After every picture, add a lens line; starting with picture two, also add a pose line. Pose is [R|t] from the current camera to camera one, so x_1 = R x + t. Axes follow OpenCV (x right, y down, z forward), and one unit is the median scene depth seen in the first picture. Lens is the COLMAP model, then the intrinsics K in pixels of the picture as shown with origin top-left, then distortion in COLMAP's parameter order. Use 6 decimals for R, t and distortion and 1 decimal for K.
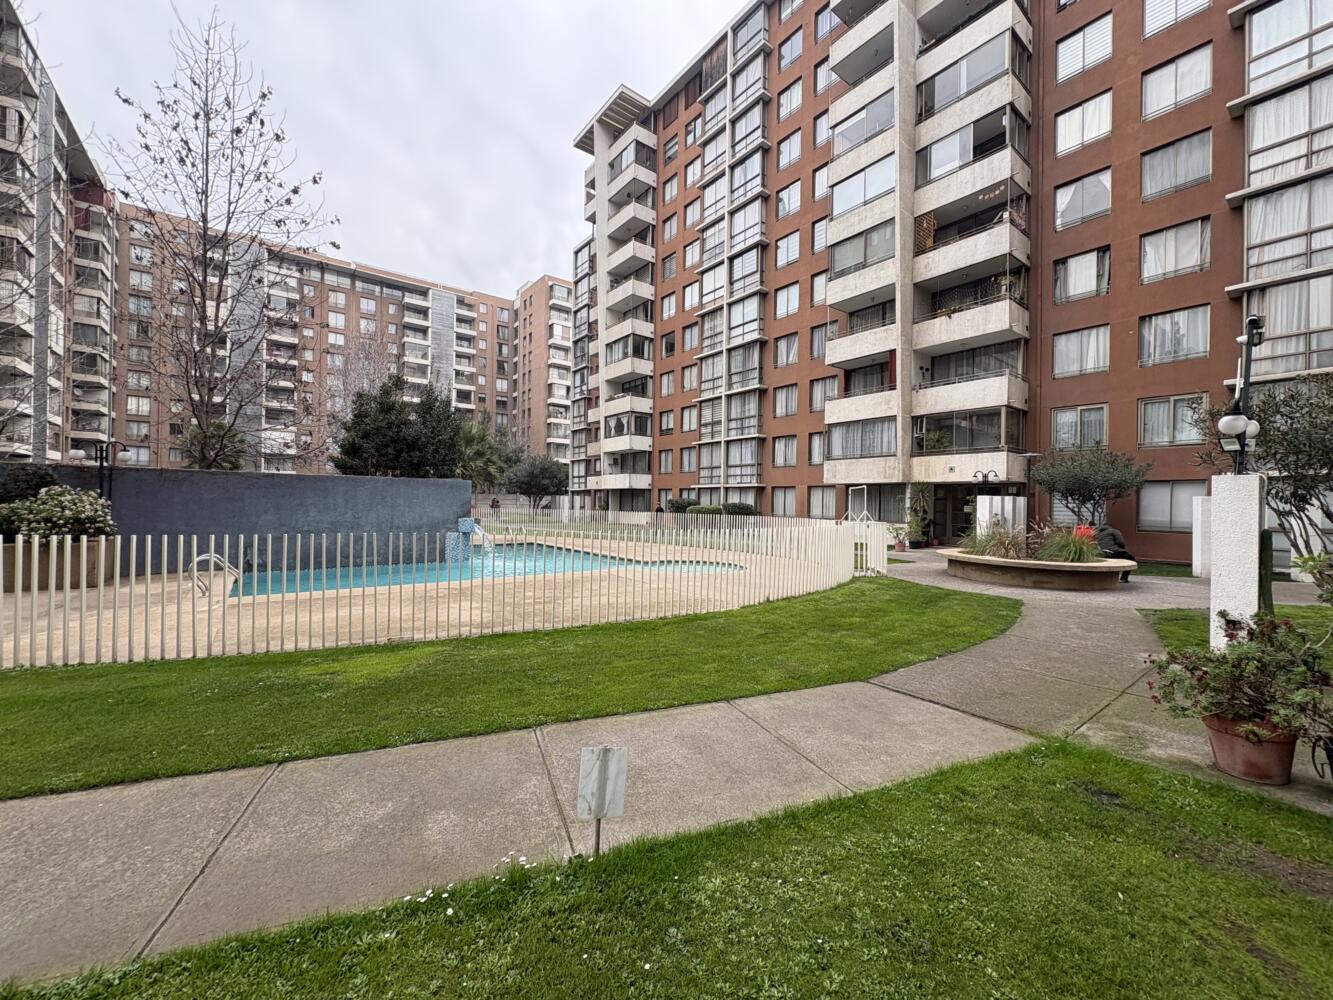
lens RADIAL K [[528.2, 0, 666.5], [0, 528.2, 500.0], [0, 0, 1]] dist [-0.001546, -0.000313]
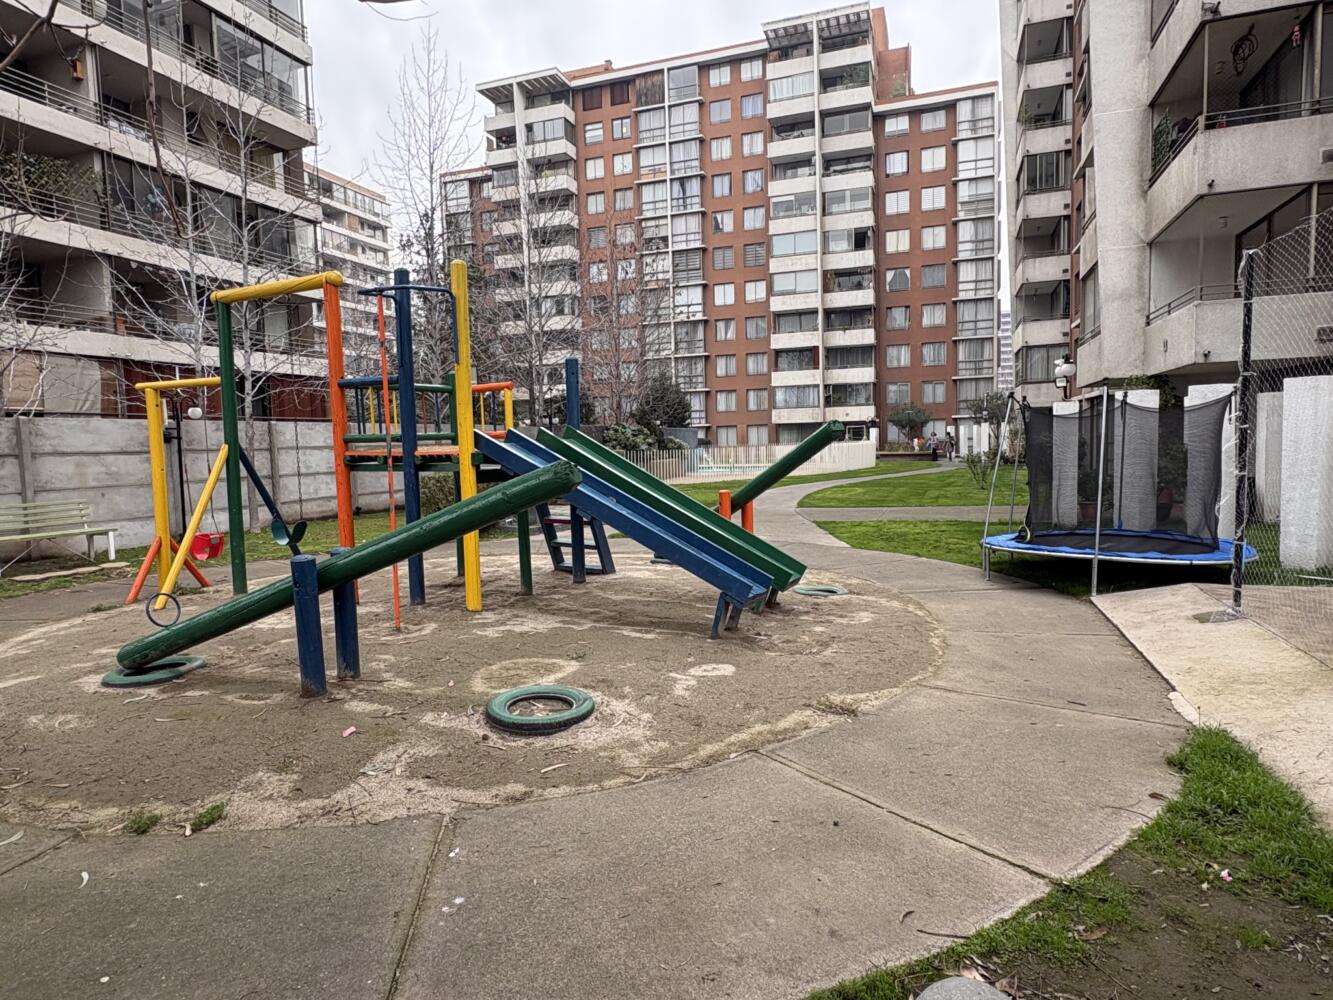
lens RADIAL K [[783.8, 0, 666.5], [0, 783.8, 500.0], [0, 0, 1]] dist [-0.000492, -0.000521]
pose [[0.837841, -0.076860, 0.540477, -1.411429], [0.038096, 0.995857, 0.082563, -0.008944], [-0.544584, -0.048585, 0.837298, -0.920986]]
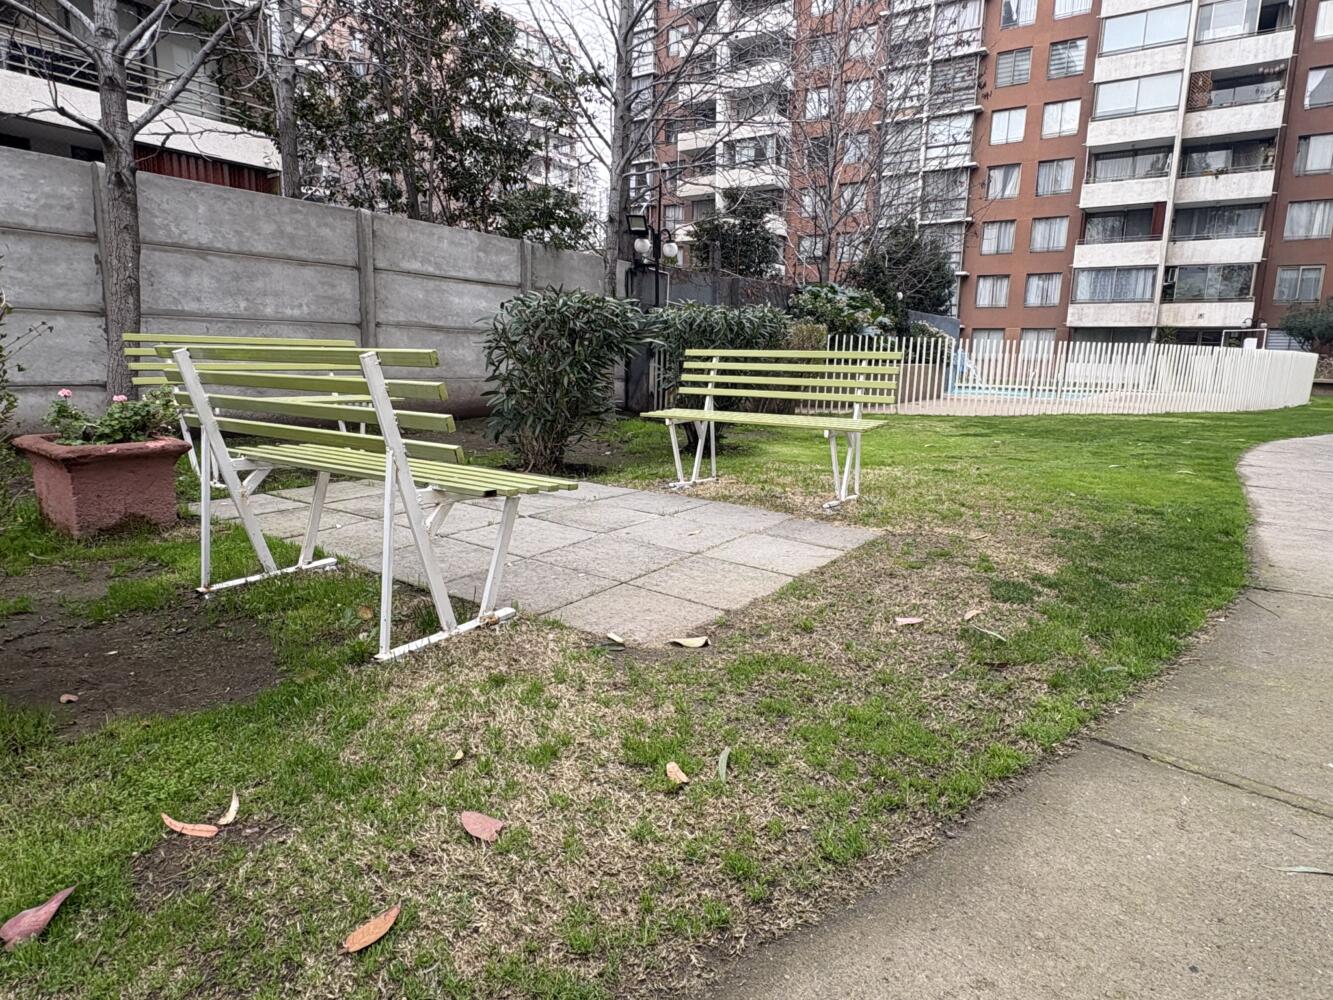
lens RADIAL K [[783.8, 0, 666.5], [0, 783.8, 500.0], [0, 0, 1]] dist [-0.000492, -0.000521]
pose [[0.951456, -0.048998, 0.303860, -1.051340], [-0.008569, 0.982647, 0.185287, 0.029684], [-0.307666, -0.178896, 0.934526, -0.307740]]
